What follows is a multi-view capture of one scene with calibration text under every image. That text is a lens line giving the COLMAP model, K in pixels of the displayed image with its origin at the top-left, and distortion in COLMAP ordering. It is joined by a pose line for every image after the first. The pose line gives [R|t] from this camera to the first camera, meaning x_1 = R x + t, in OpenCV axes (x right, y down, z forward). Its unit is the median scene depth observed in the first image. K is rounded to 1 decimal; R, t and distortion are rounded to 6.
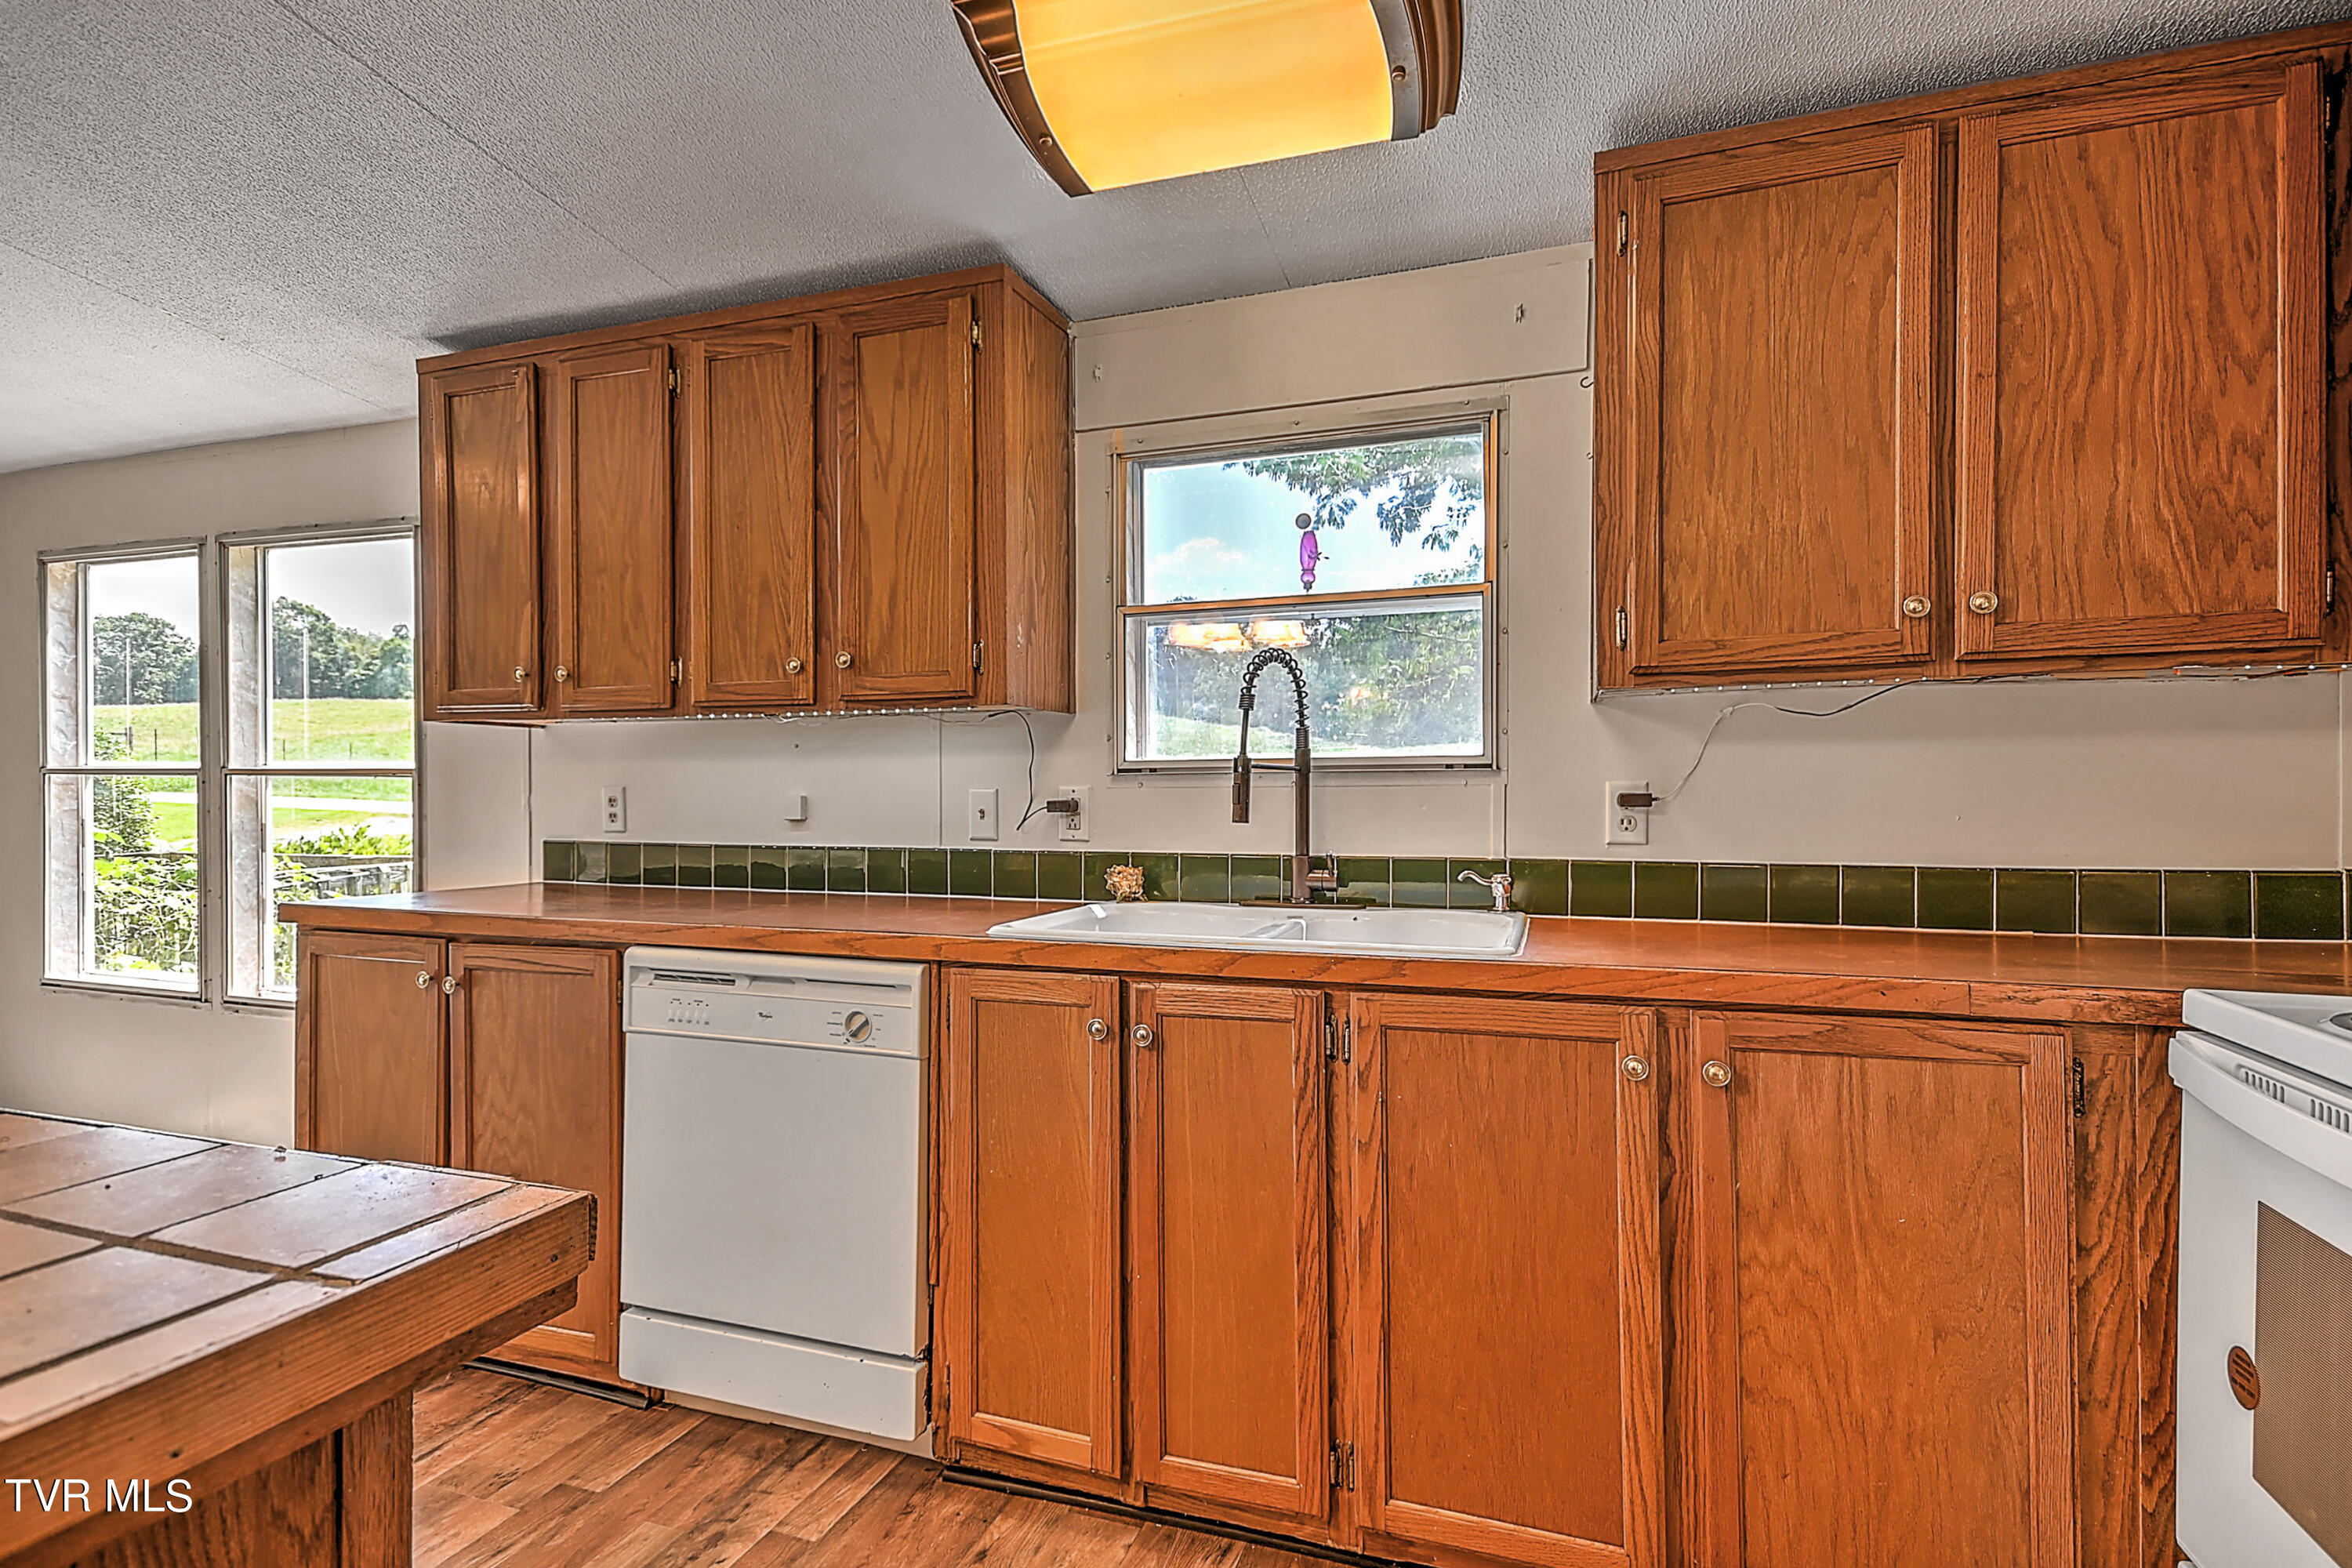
lens RADIAL K [[1142.4, 0, 1190.8], [0, 1142.4, 796.3], [0, 0, 1]] dist [0.014718, 0.000600]
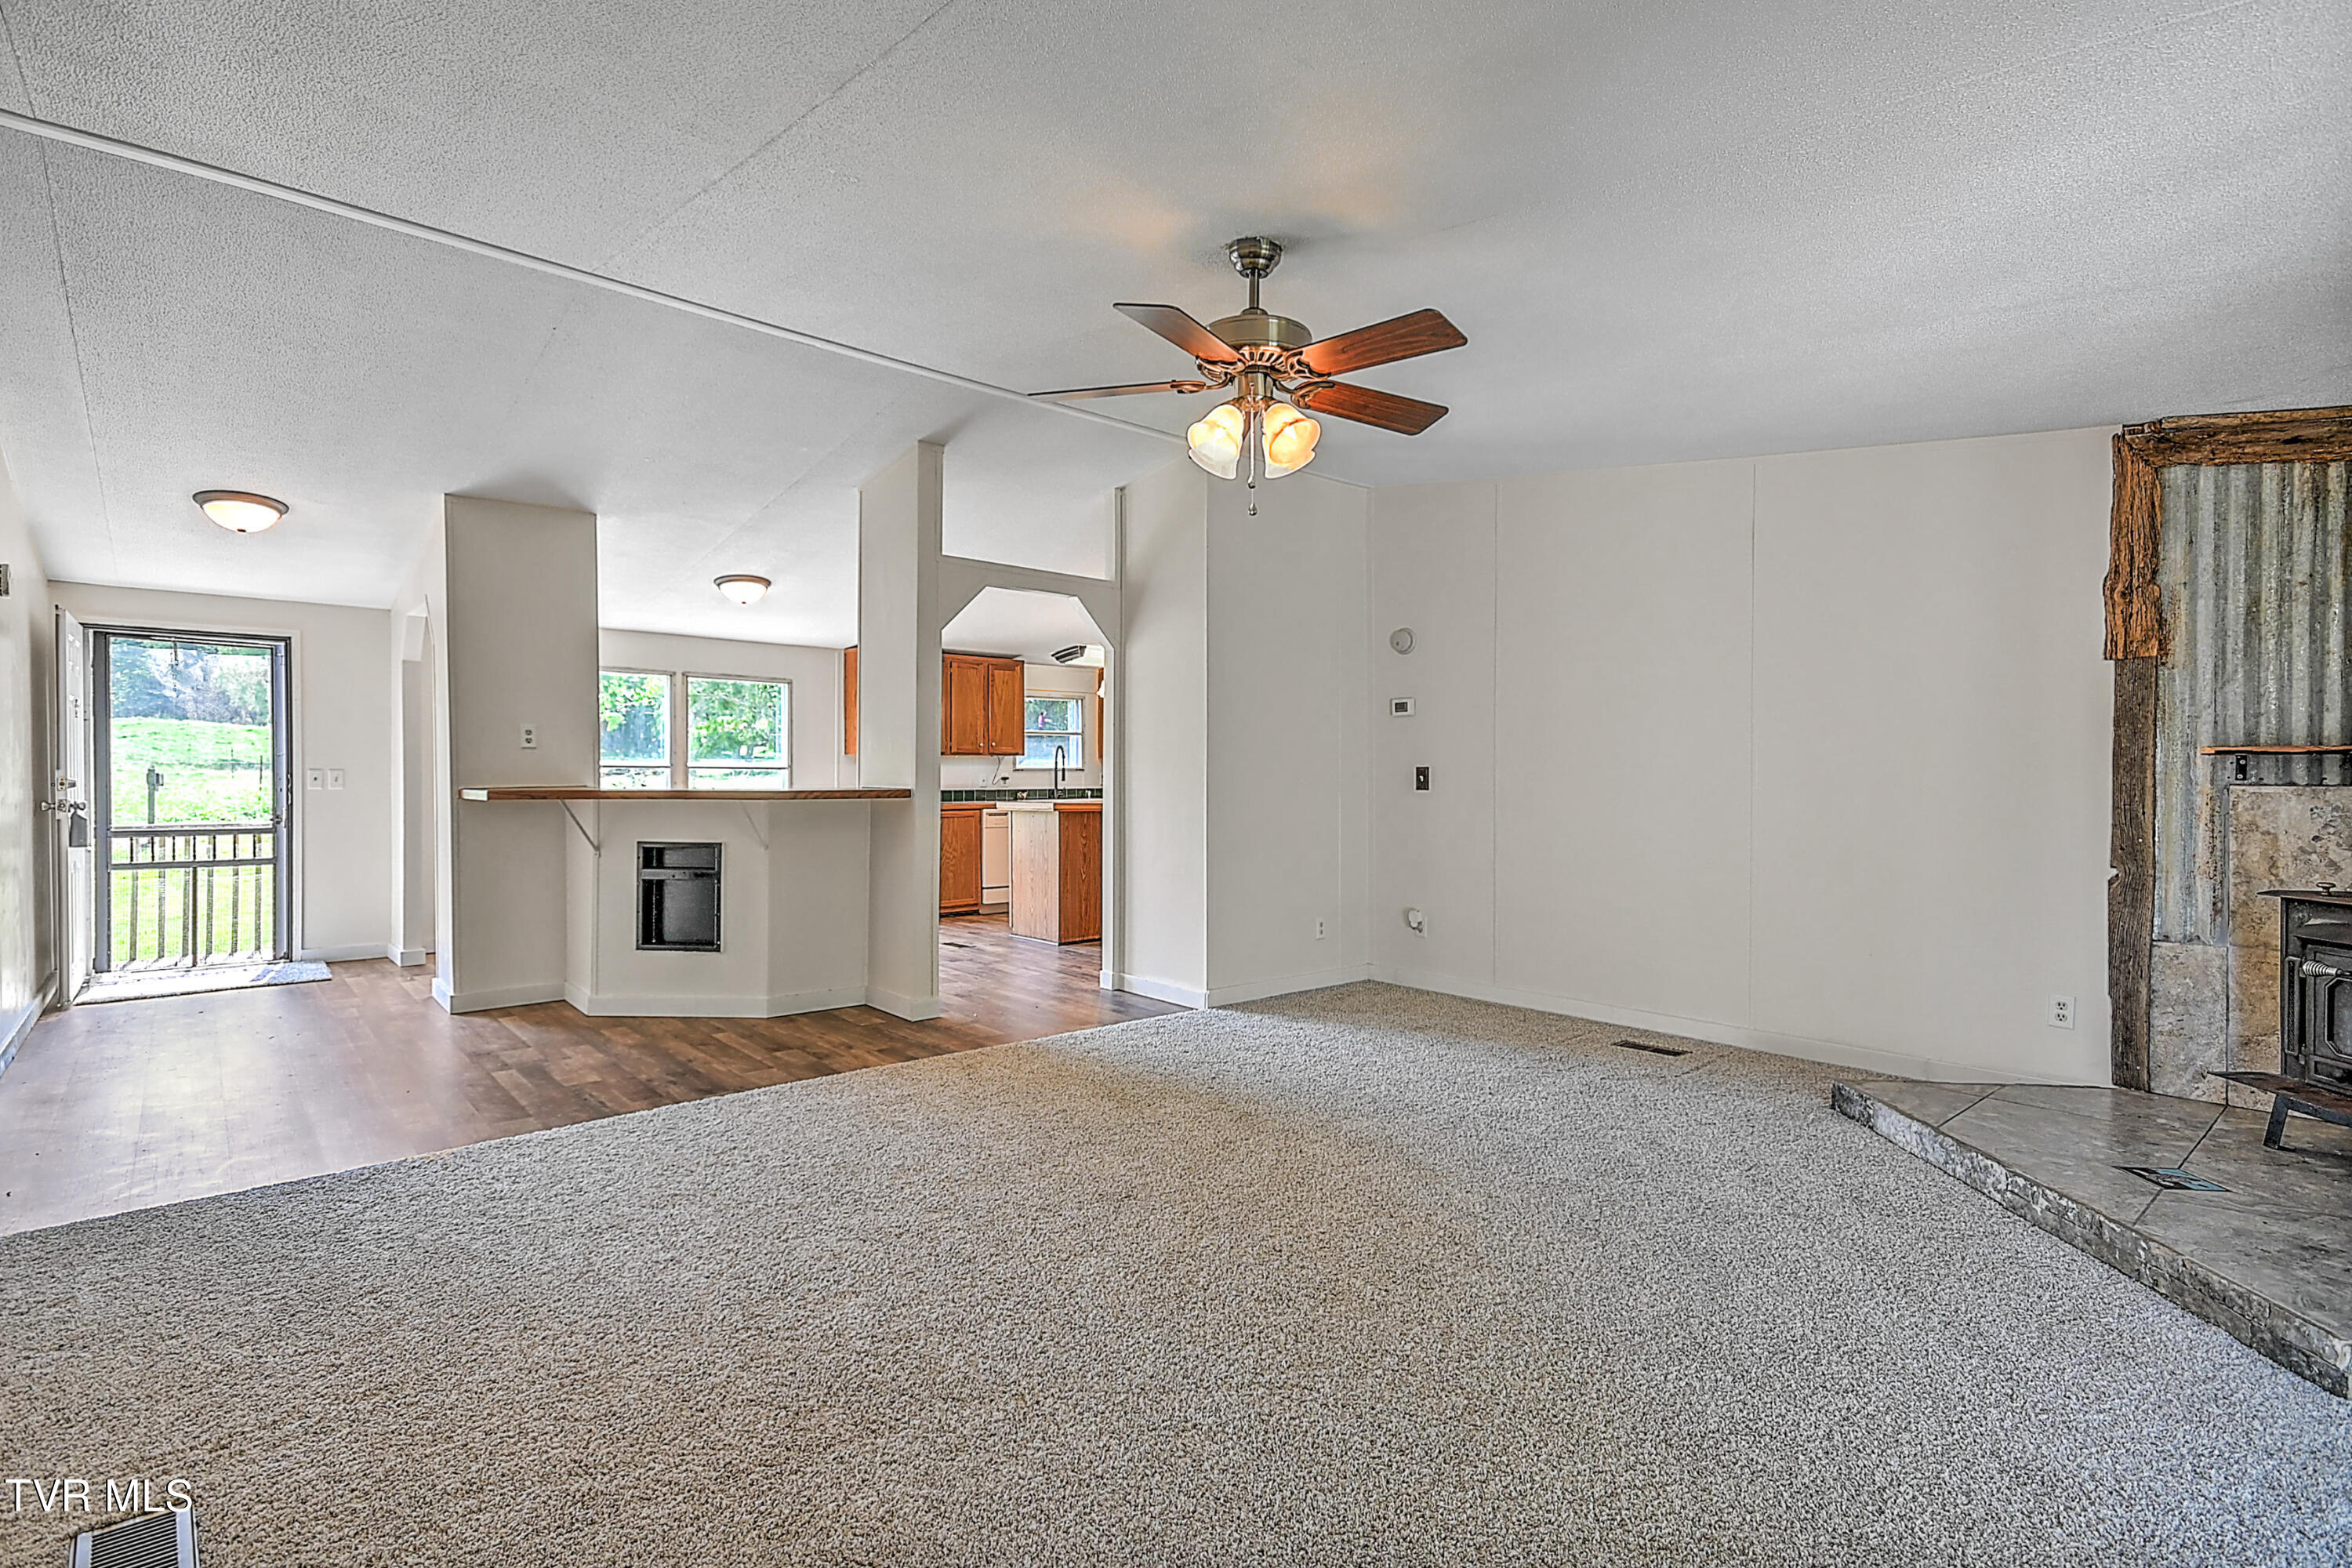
lens RADIAL K [[1142.4, 0, 1190.8], [0, 1142.4, 796.3], [0, 0, 1]] dist [0.014718, 0.000600]
pose [[0.474041, -0.013932, 0.880392, -4.808219], [0.004454, 0.999900, 0.013425, 0.028035], [-0.880491, -0.002442, 0.474056, -2.179147]]
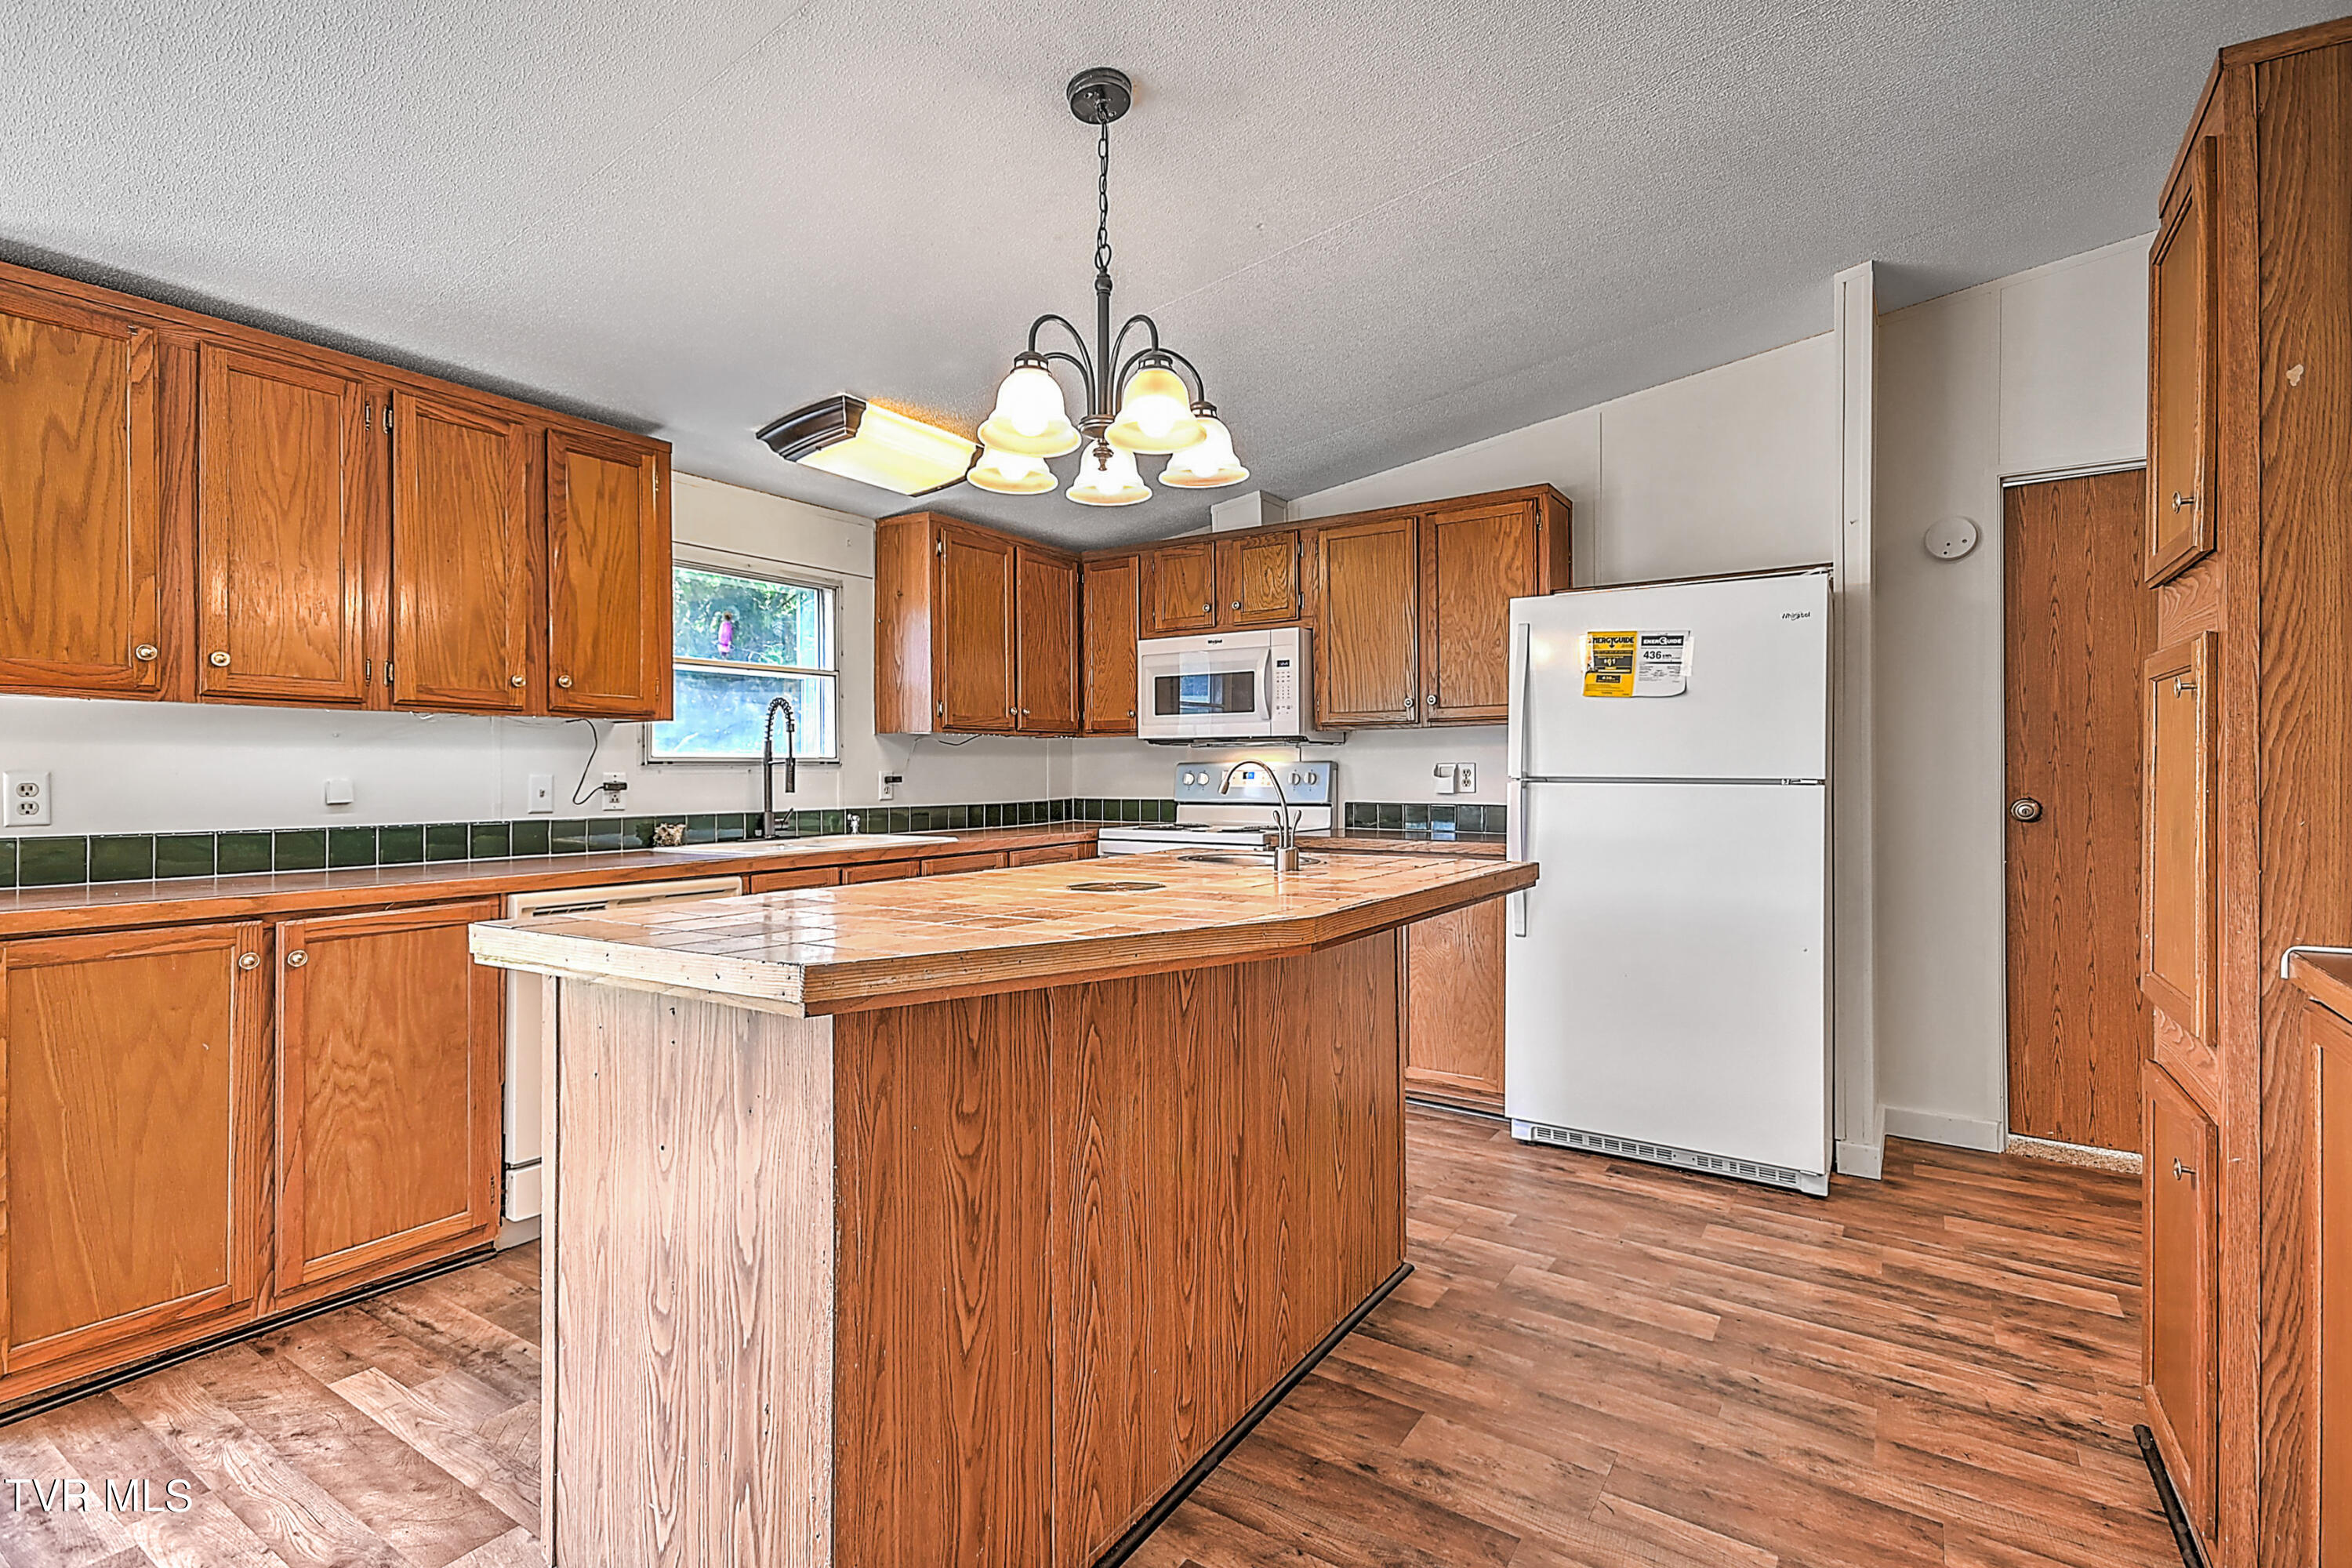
lens RADIAL K [[1112.5, 0, 1192.4], [0, 1112.5, 777.9], [0, 0, 1]] dist [0.017020, -0.001286]
pose [[0.228308, -0.002385, 0.973586, -1.857010], [0.009523, 0.999955, 0.000216, 0.006175], [-0.973542, 0.009222, 0.228320, -0.061028]]
